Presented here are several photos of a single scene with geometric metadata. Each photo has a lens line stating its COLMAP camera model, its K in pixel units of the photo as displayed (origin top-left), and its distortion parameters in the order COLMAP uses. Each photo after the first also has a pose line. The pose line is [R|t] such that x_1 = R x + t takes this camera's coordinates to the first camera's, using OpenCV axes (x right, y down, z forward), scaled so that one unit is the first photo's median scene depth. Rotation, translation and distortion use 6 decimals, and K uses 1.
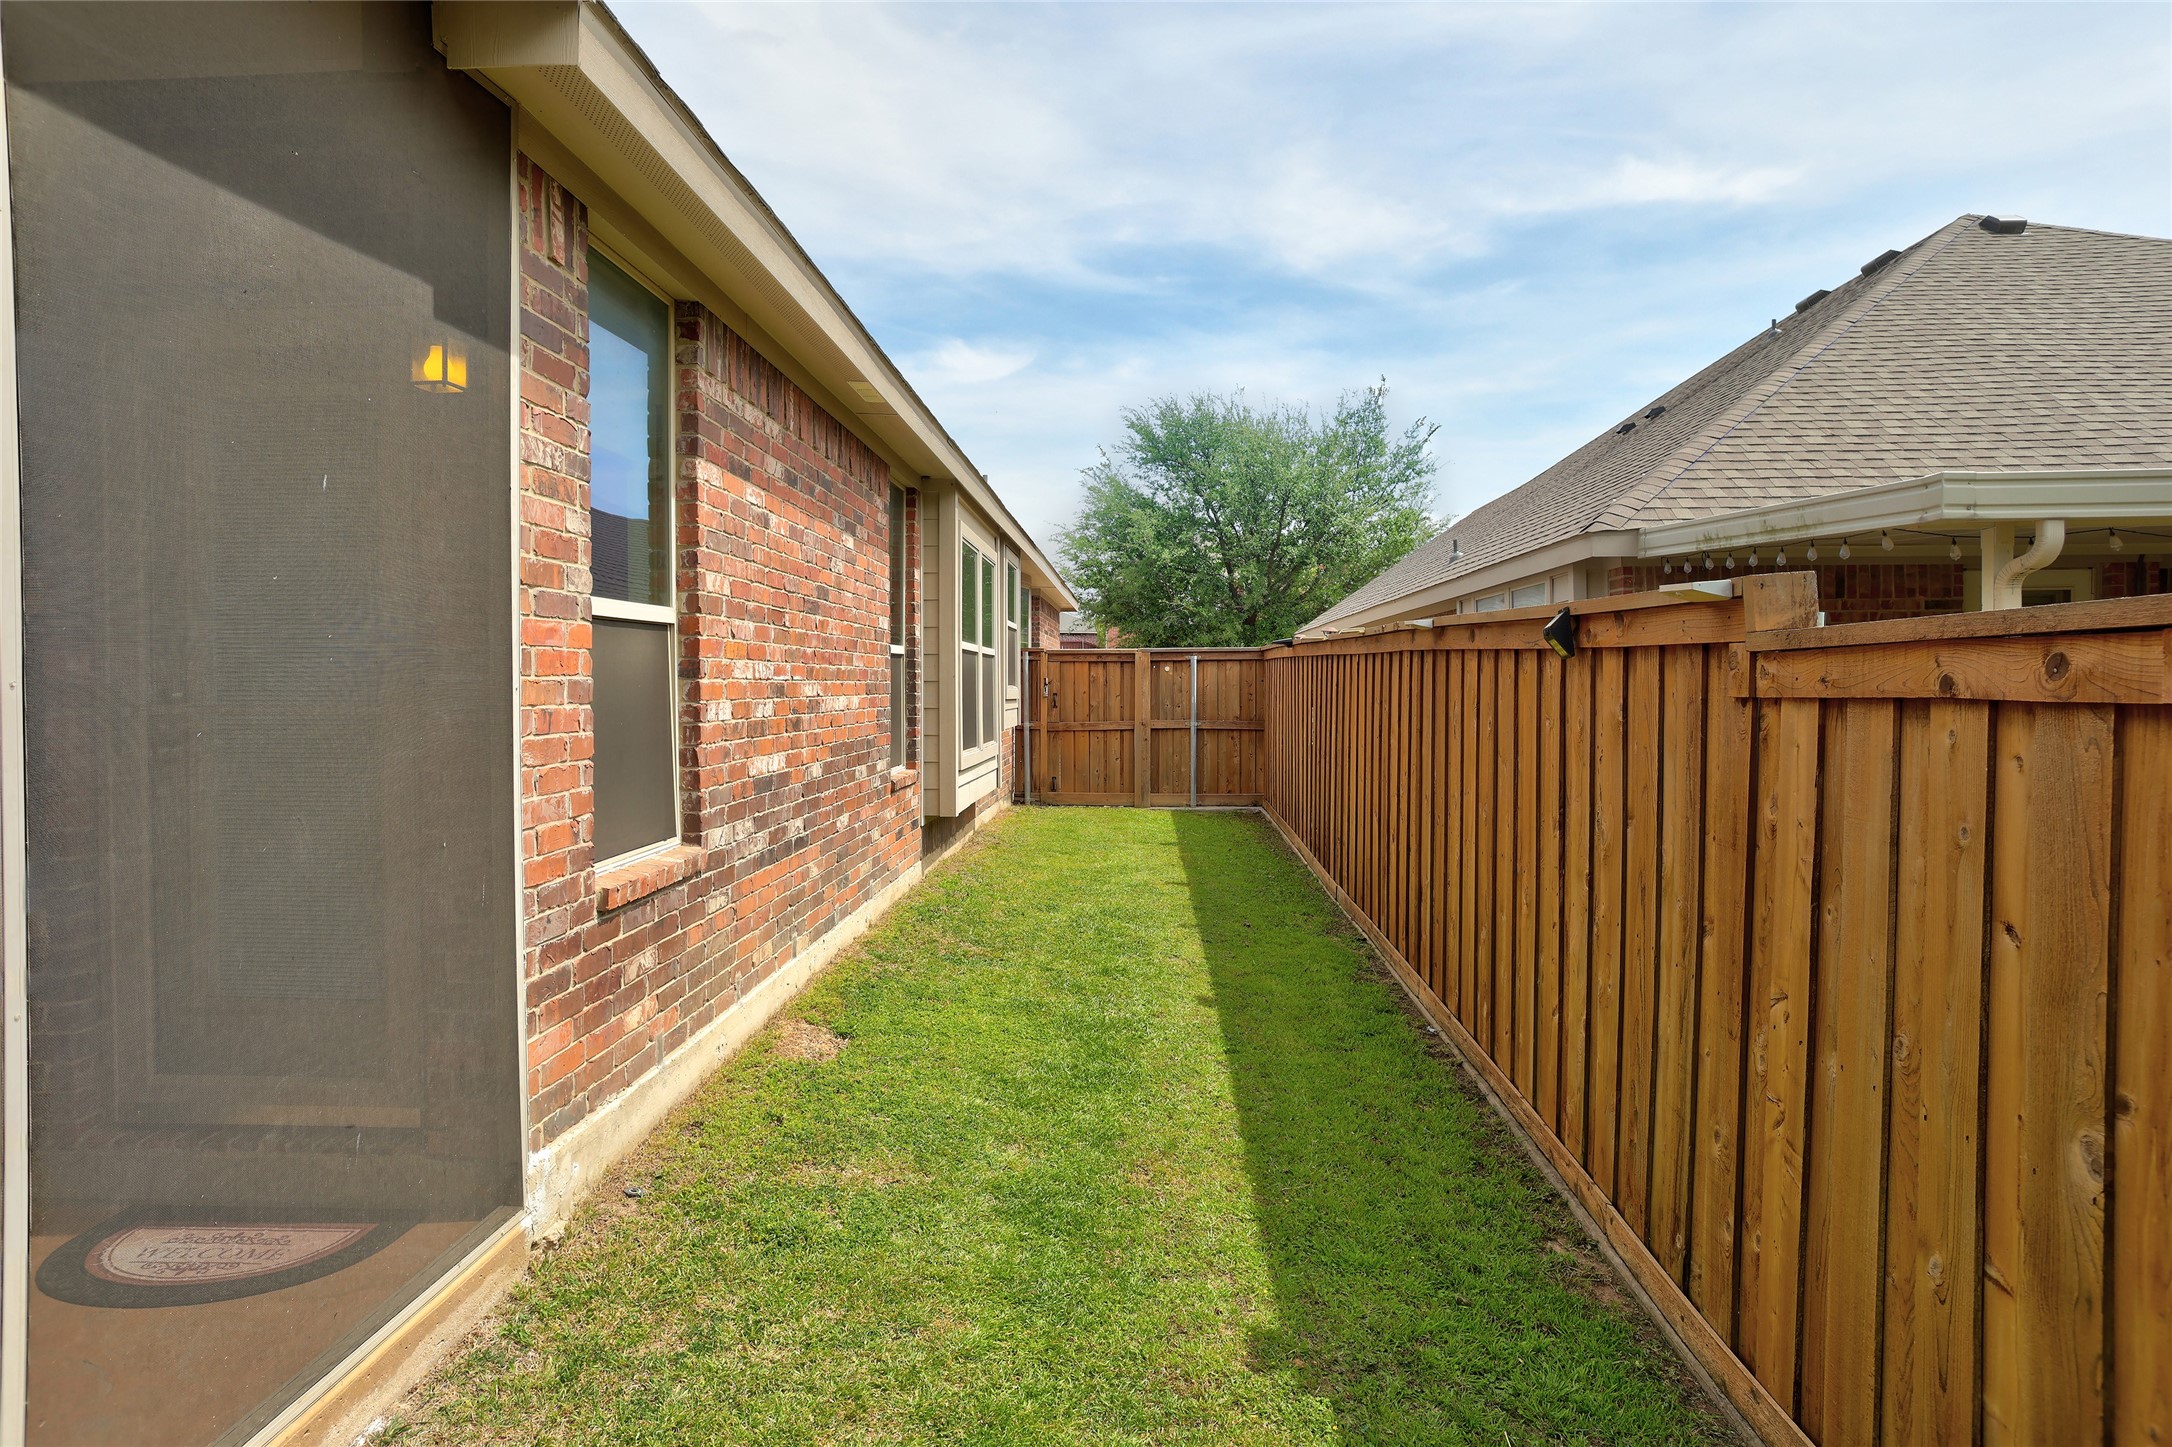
lens RADIAL K [[1252.6, 0, 1070.0], [0, 1252.6, 712.5], [0, 0, 1]] dist [-0.083013, 0.063417]
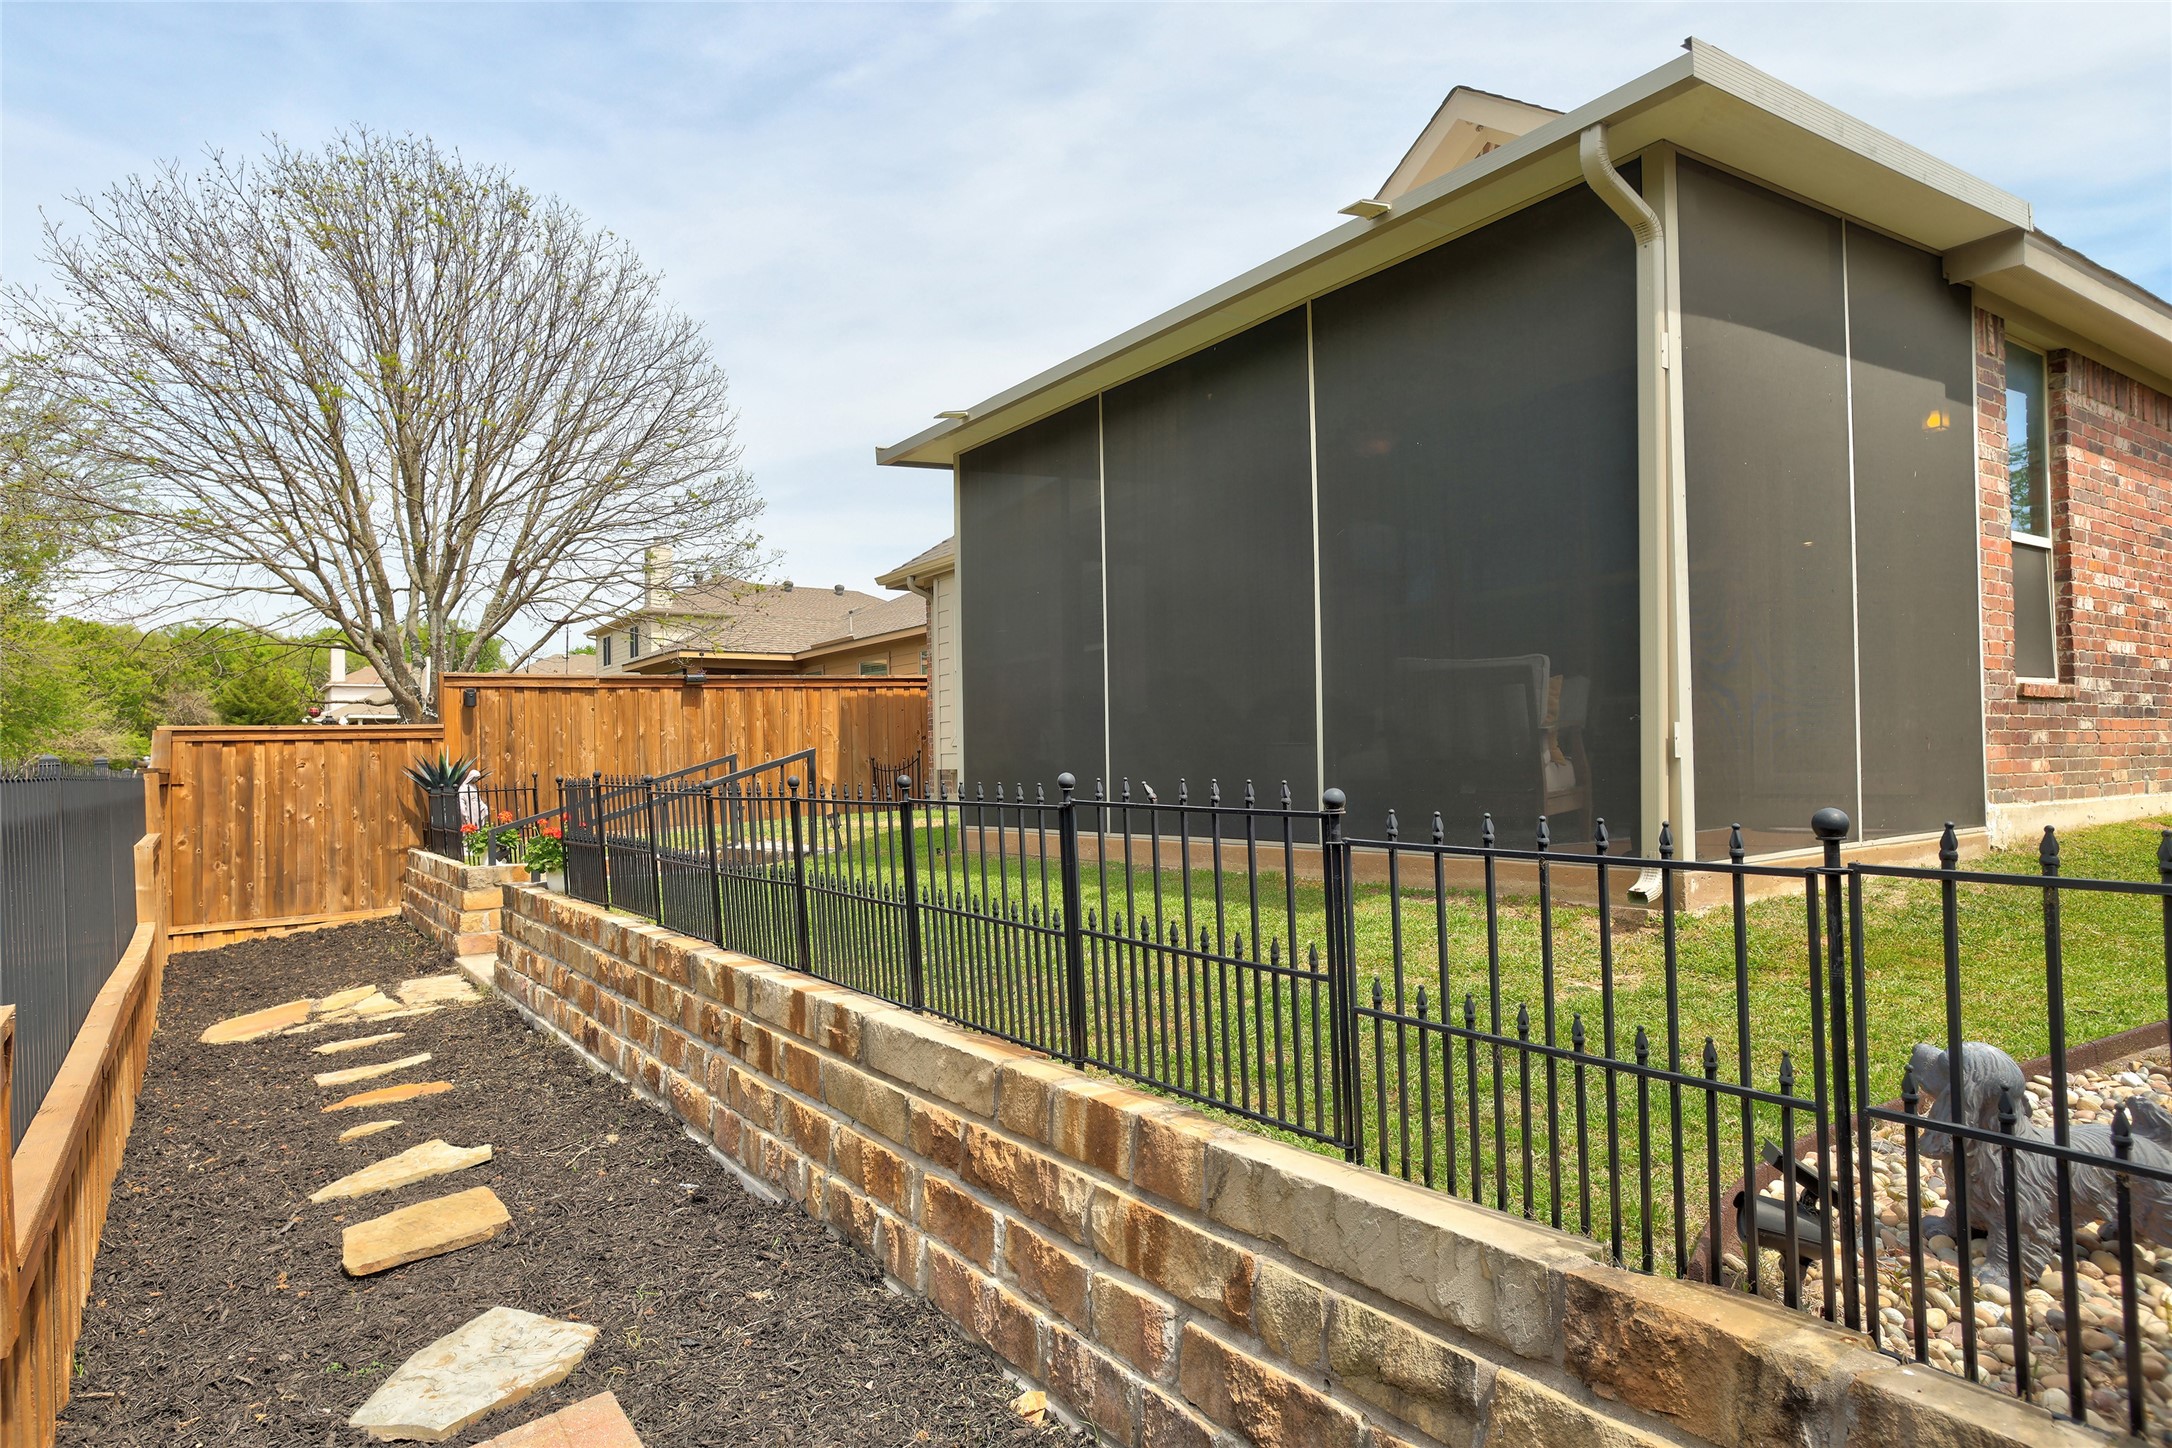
lens RADIAL K [[1241.2, 0, 1086.0], [0, 1241.2, 724.0], [0, 0, 1]] dist [-0.035427, 0.050238]
pose [[0.627933, -0.025247, -0.777858, 0.144748], [-0.004382, 0.999343, -0.035973, 0.221627], [0.778255, 0.025997, 0.627410, -0.997100]]
